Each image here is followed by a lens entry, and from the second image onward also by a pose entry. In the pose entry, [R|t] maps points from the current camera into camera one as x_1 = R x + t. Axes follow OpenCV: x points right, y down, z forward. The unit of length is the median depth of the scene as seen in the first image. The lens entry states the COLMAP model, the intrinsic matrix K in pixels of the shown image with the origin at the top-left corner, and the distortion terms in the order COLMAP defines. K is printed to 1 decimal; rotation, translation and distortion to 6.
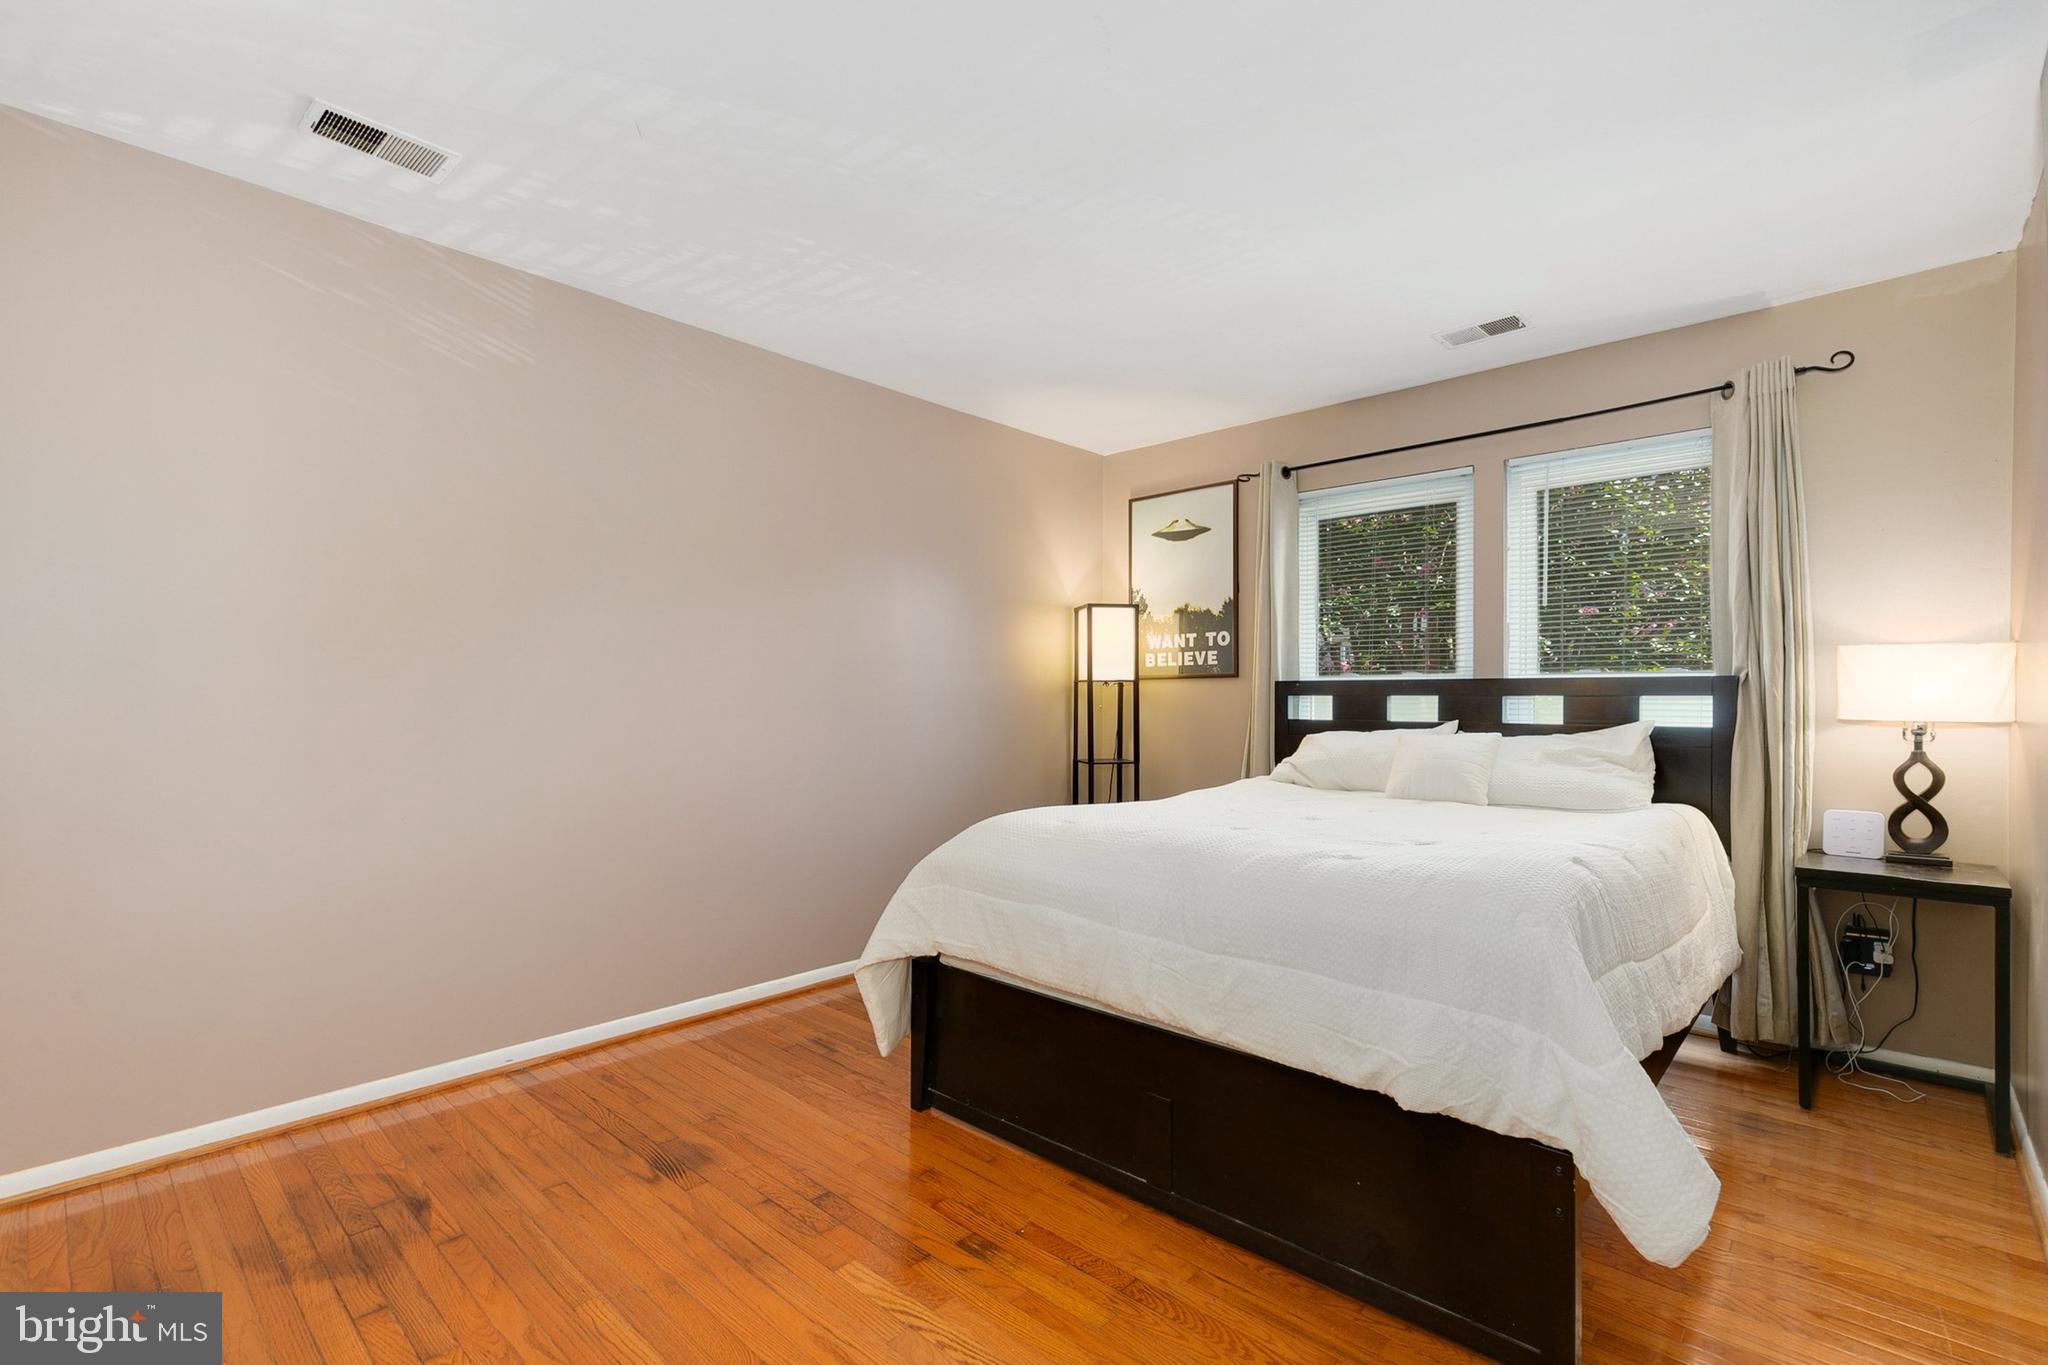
lens RADIAL K [[929.9, 0, 1017.4], [0, 929.9, 696.2], [0, 0, 1]] dist [0.011080, -0.002845]
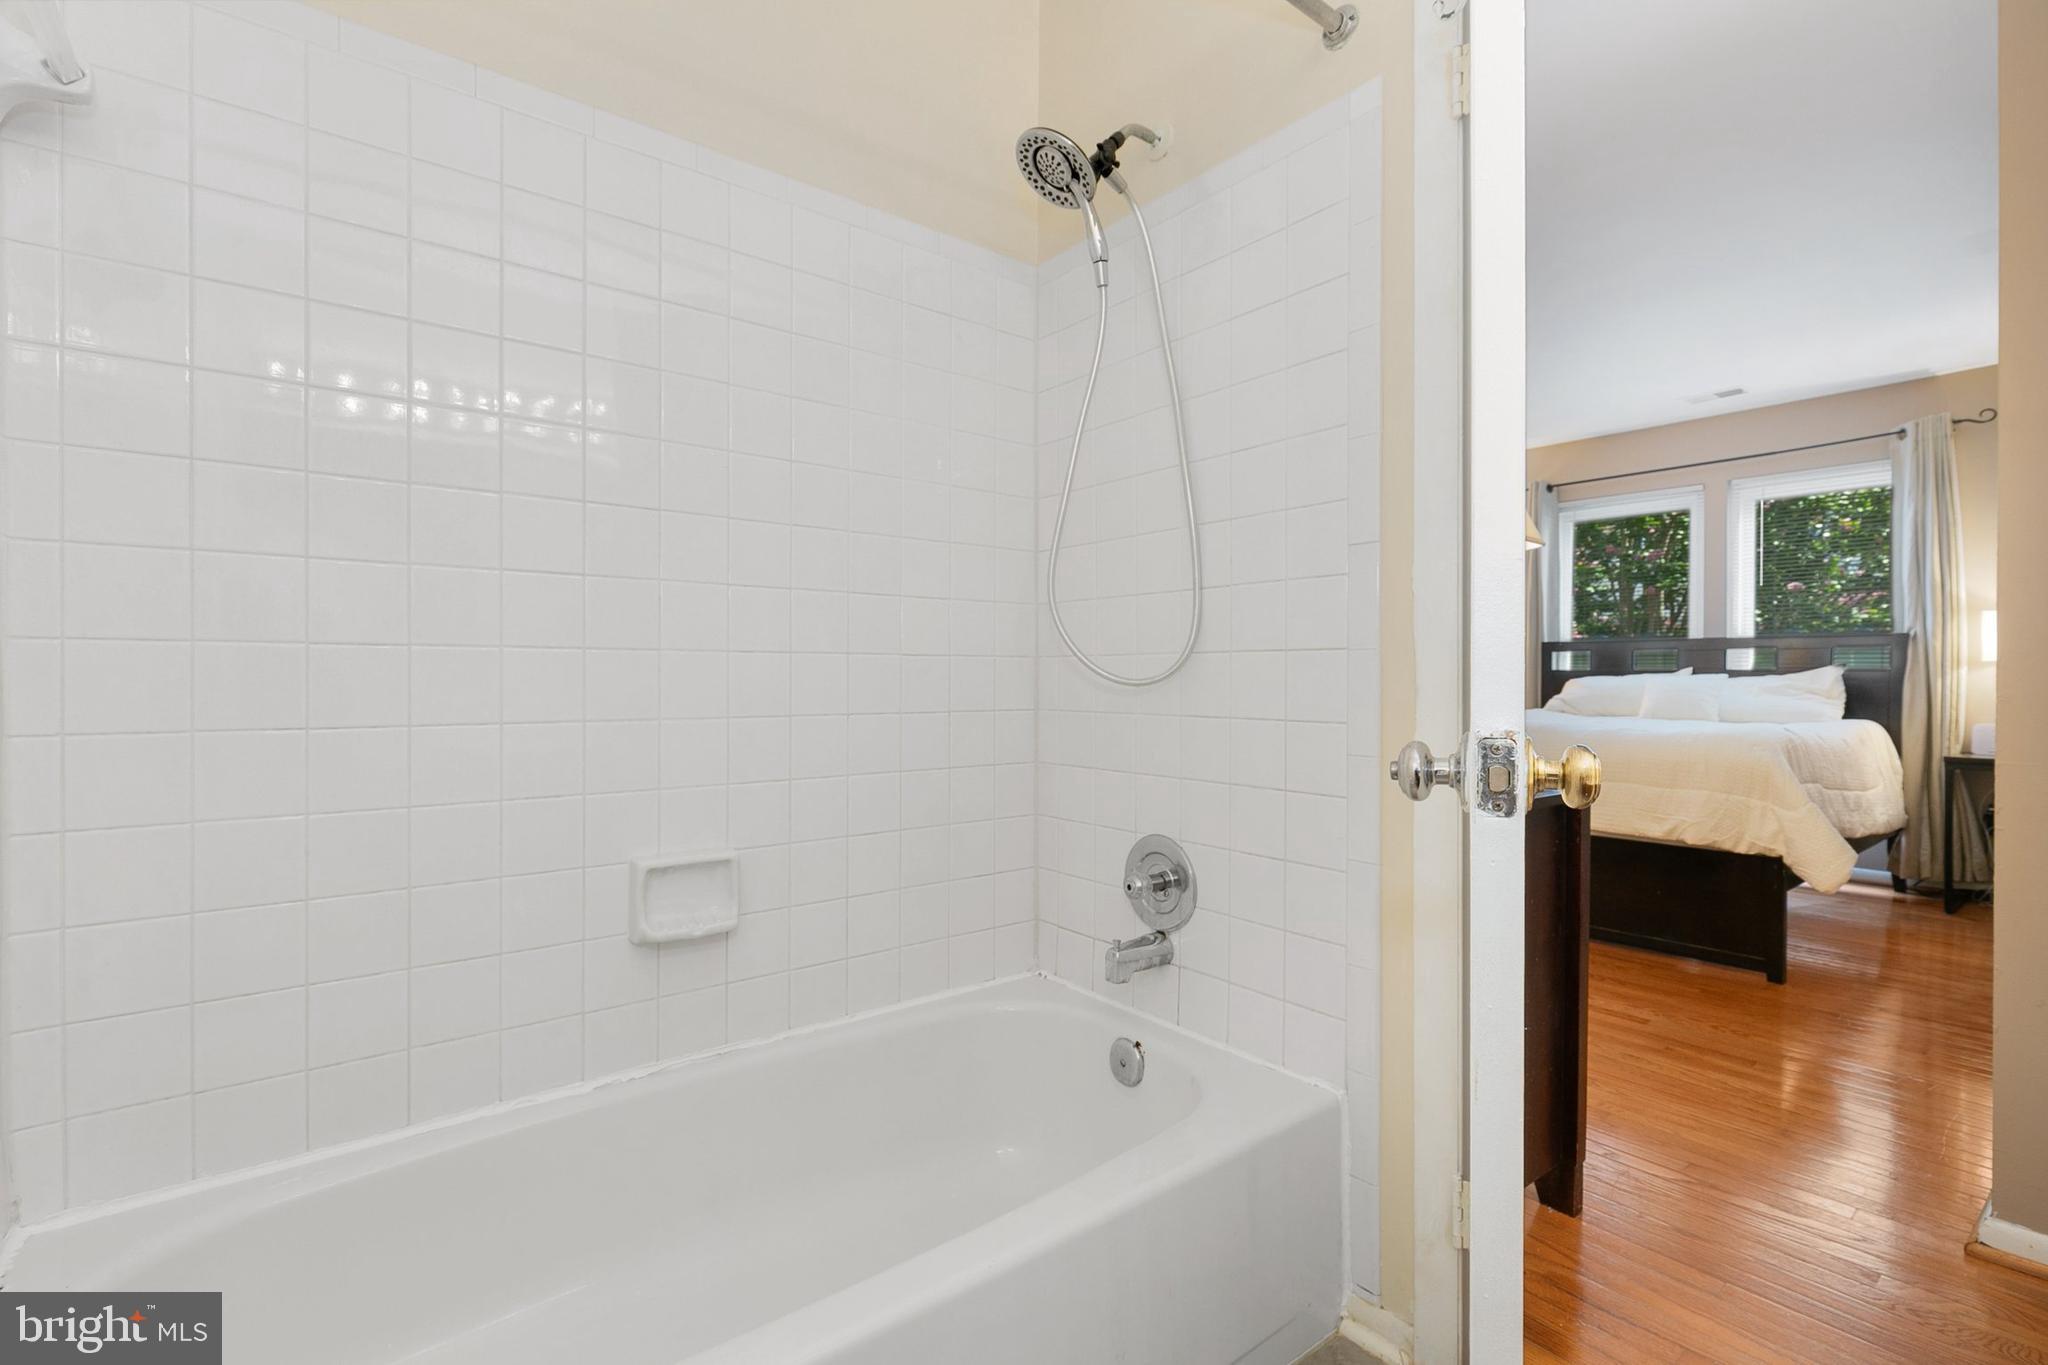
lens RADIAL K [[929.9, 0, 1031.3], [0, 929.9, 677.1], [0, 0, 1]] dist [0.011080, -0.002845]
pose [[0.990522, 0.000278, -0.137351, -0.325494], [0.000533, 0.999983, 0.005869, 0.032620], [0.137350, -0.005886, 0.990505, -0.540546]]
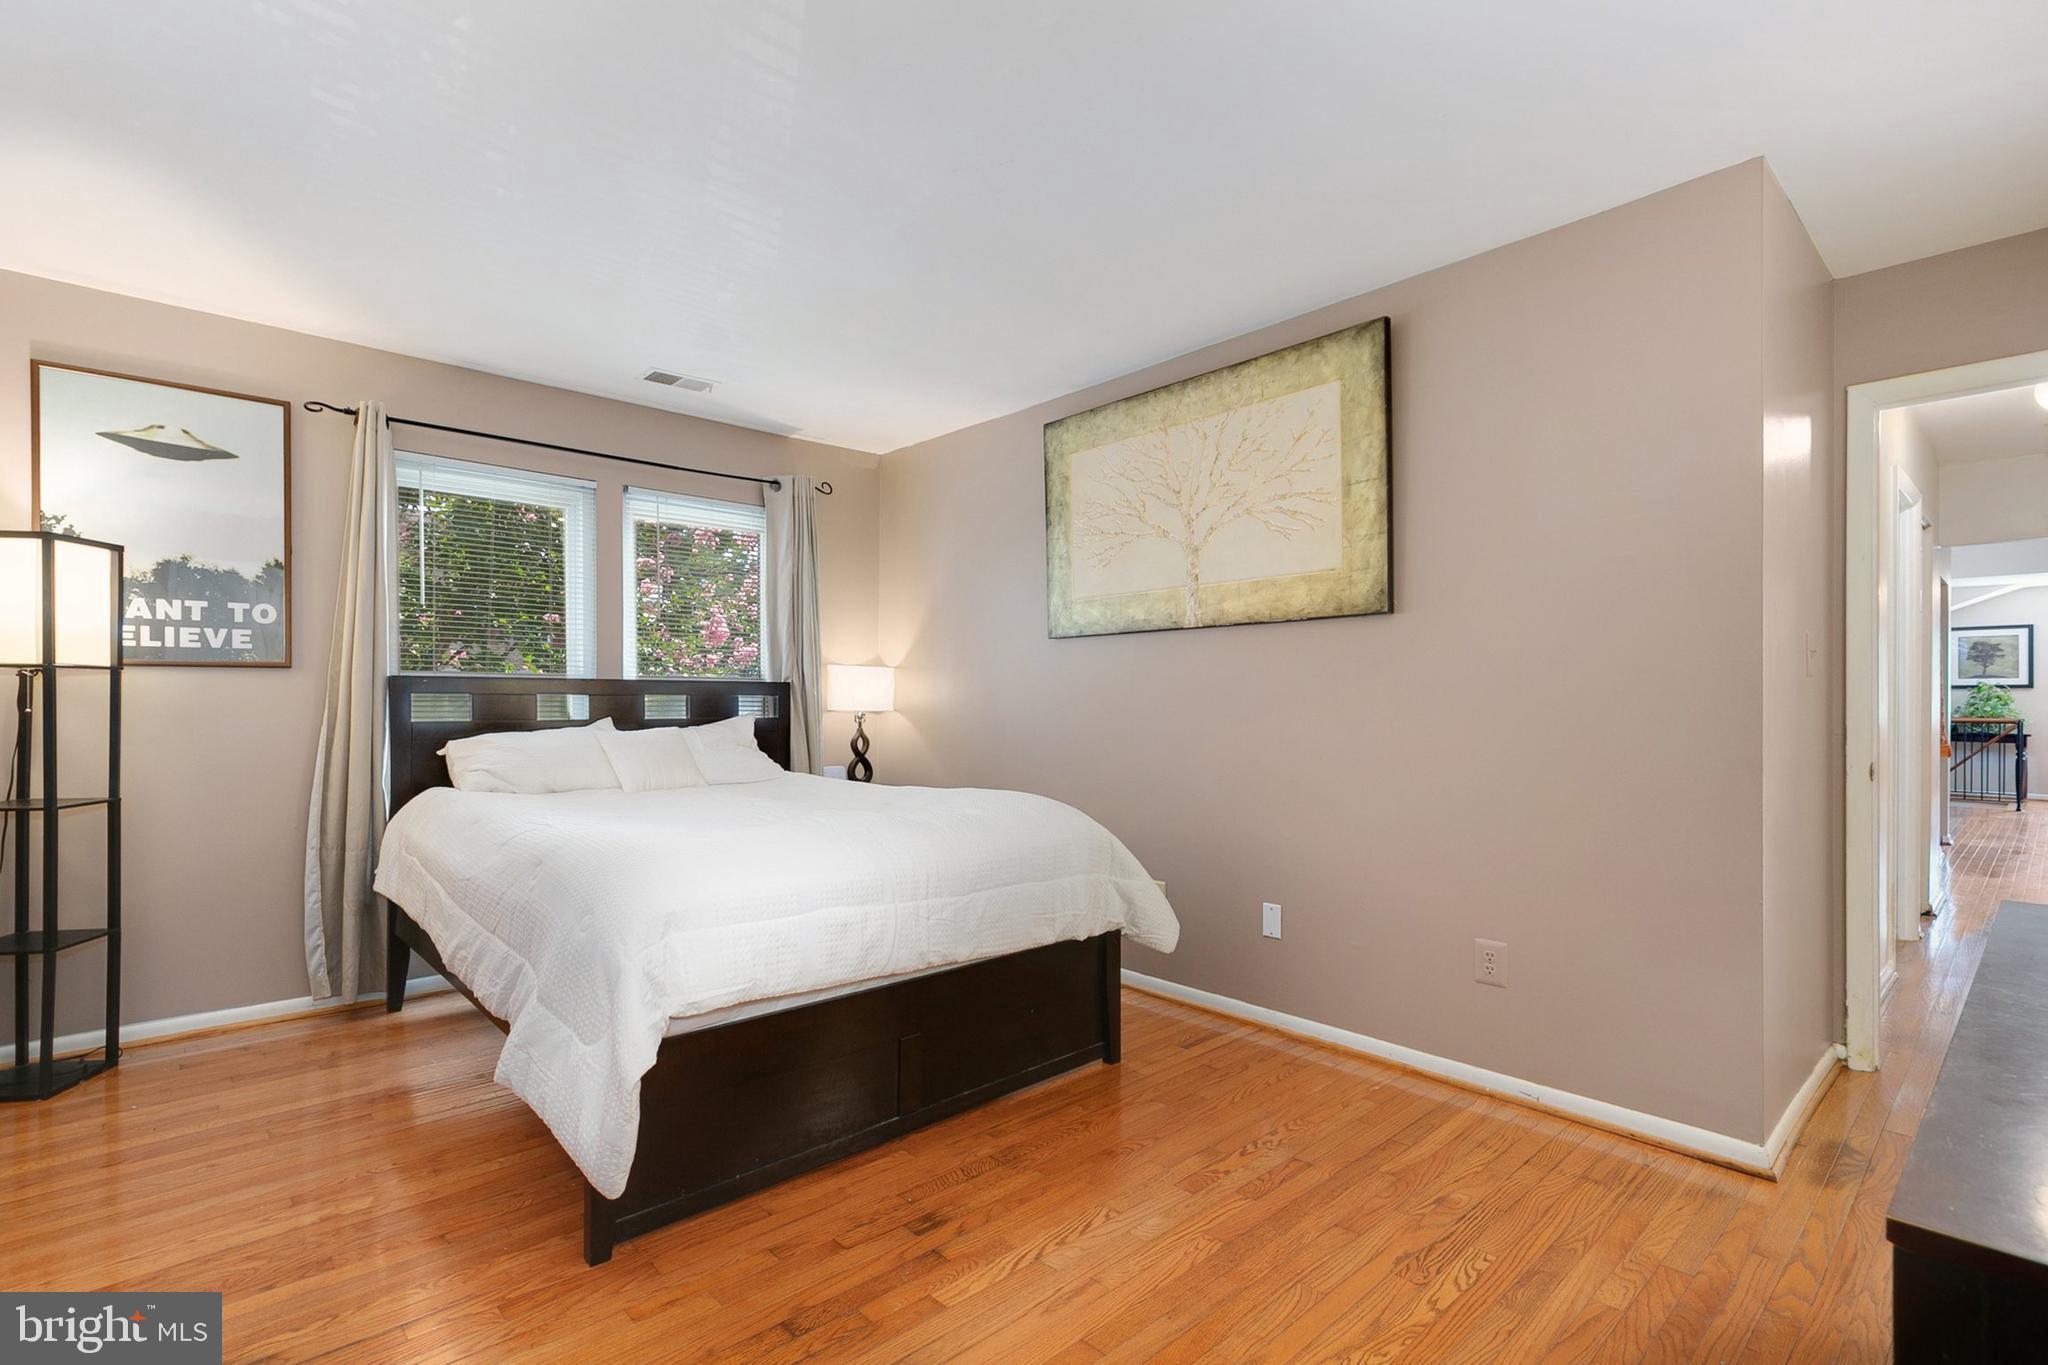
lens RADIAL K [[929.9, 0, 1045.5], [0, 929.9, 695.9], [0, 0, 1]] dist [0.011080, -0.002845]
pose [[0.067095, 0.001794, 0.997745, -0.576539], [-0.005113, 0.999986, -0.001454, -0.000542], [-0.997733, -0.005004, 0.067103, 0.427949]]
